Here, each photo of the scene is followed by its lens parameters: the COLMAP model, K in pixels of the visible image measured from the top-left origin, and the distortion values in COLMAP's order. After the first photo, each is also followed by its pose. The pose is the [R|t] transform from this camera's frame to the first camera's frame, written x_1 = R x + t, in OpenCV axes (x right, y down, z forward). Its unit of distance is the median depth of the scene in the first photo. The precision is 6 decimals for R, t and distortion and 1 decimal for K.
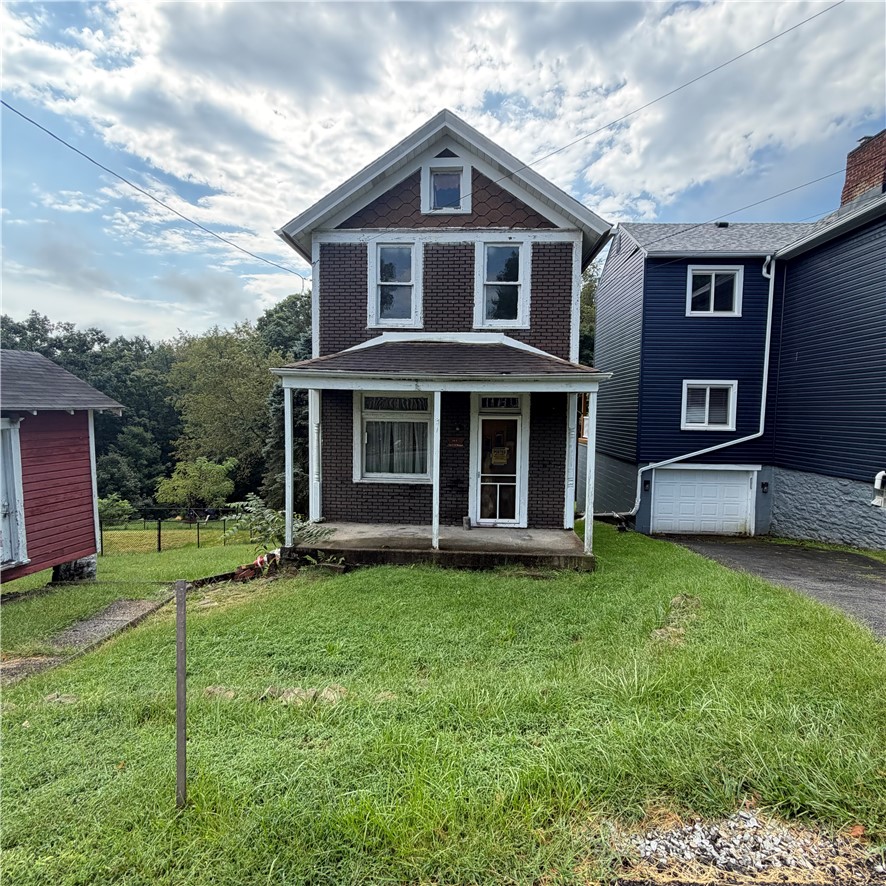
lens RADIAL K [[472.1, 0, 442.7], [0, 472.1, 443.6], [0, 0, 1]] dist [0.001543, 0.000105]
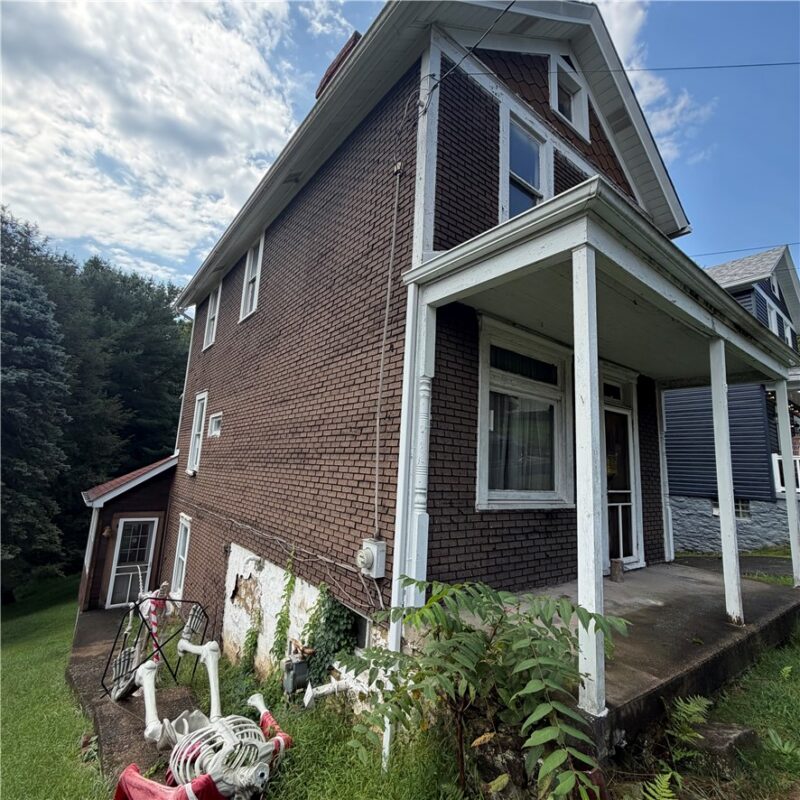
lens RADIAL K [[426.2, 0, 400.8], [0, 426.2, 399.5], [0, 0, 1]] dist [0.001543, 0.000105]
pose [[0.756509, 0.129768, 0.640980, -0.546166], [0.007284, 0.978383, -0.206672, 0.061638], [-0.653943, 0.161018, 0.739210, 0.722290]]
